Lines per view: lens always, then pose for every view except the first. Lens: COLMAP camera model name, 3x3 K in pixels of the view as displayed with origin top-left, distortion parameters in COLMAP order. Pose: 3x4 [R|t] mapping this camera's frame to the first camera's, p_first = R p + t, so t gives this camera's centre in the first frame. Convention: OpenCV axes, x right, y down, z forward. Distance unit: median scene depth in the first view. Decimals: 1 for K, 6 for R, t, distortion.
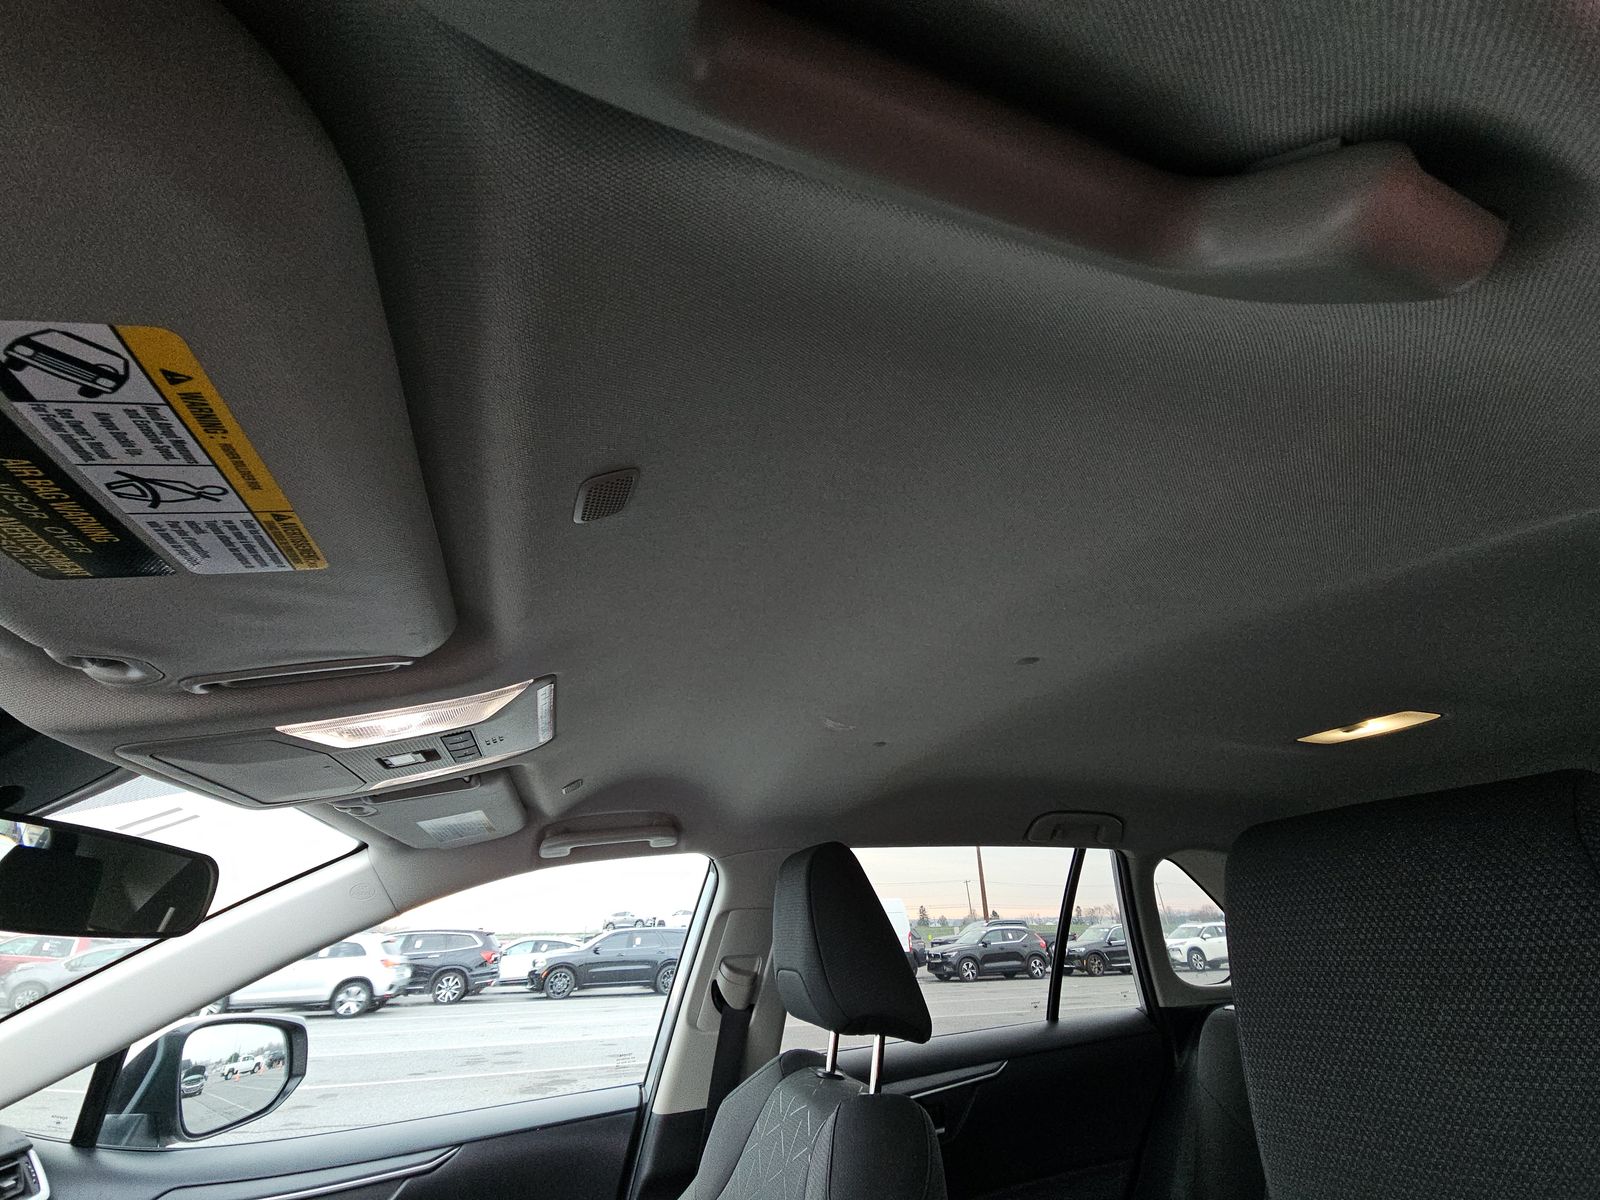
lens RADIAL K [[643.7, 0, 803.3], [0, 643.7, 597.8], [0, 0, 1]] dist [0.000585, -0.000005]
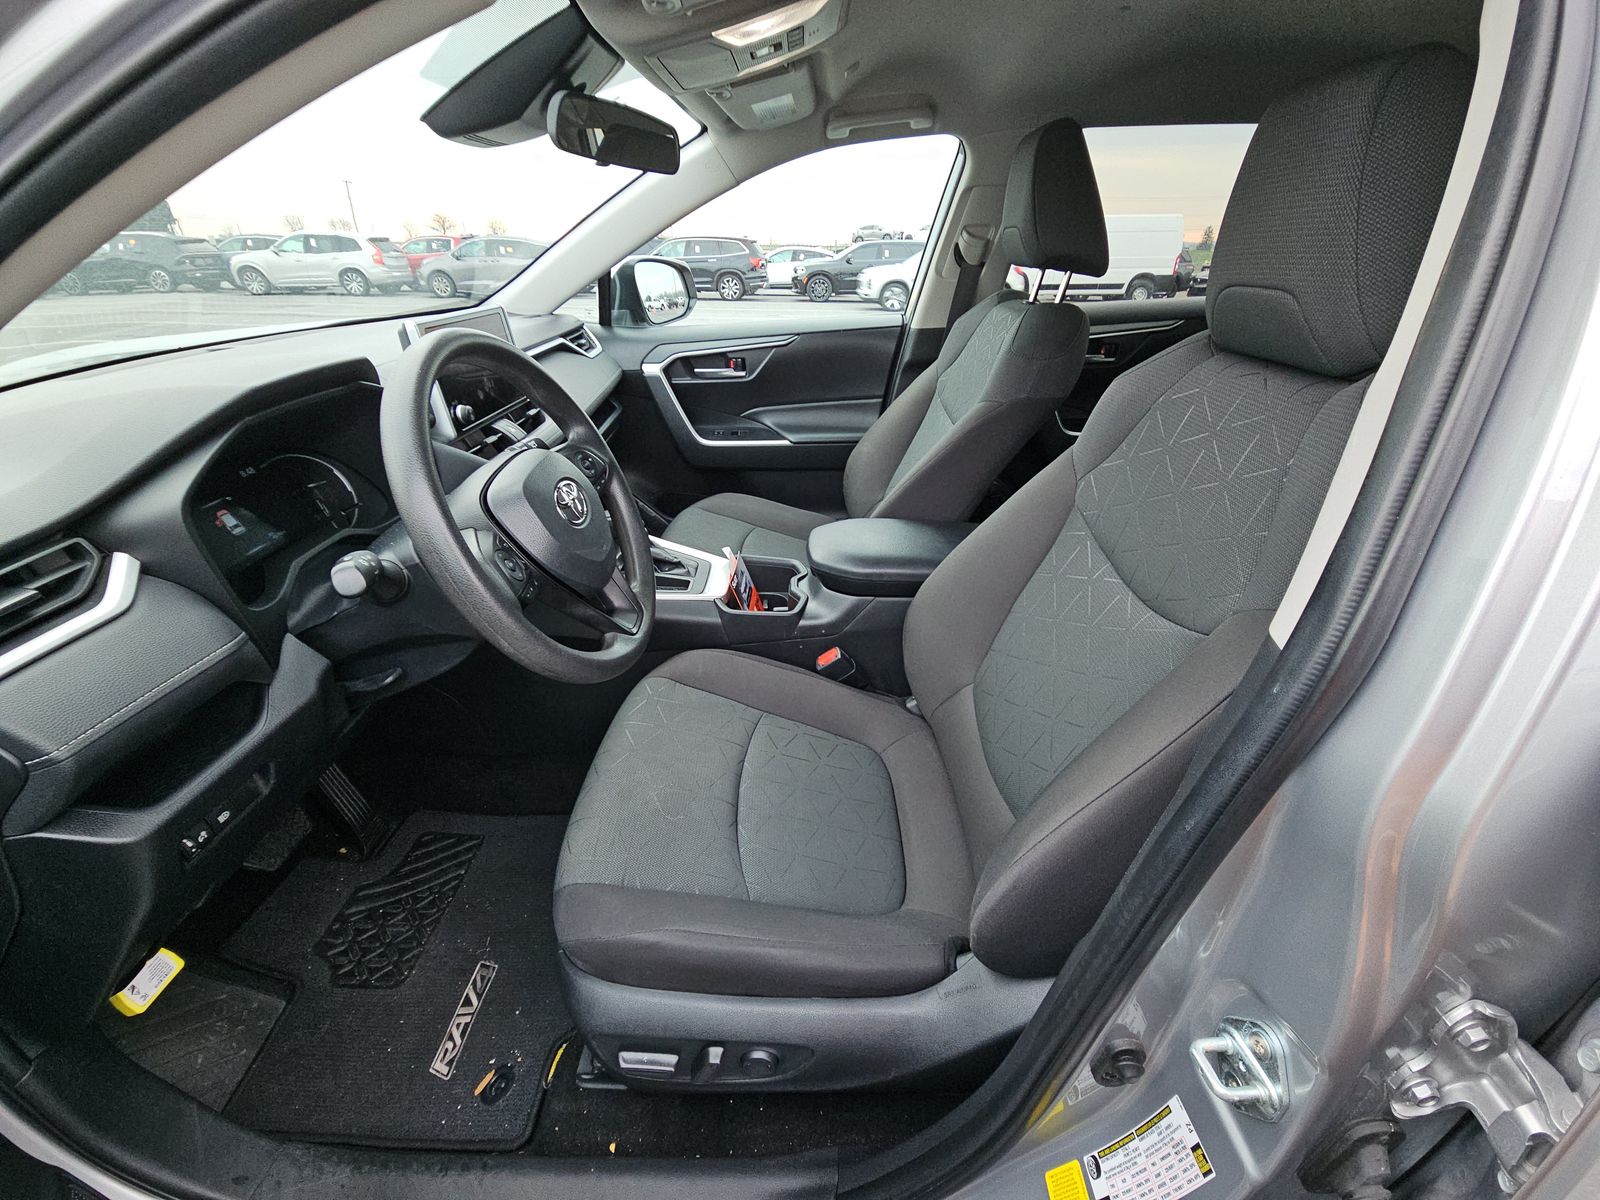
lens RADIAL K [[643.7, 0, 803.3], [0, 643.7, 597.8], [0, 0, 1]] dist [0.000585, -0.000005]
pose [[0.943877, 0.180986, -0.276296, 0.063919], [0.127303, 0.572545, 0.809930, -0.110298], [0.304778, -0.799648, 0.517372, -0.379567]]
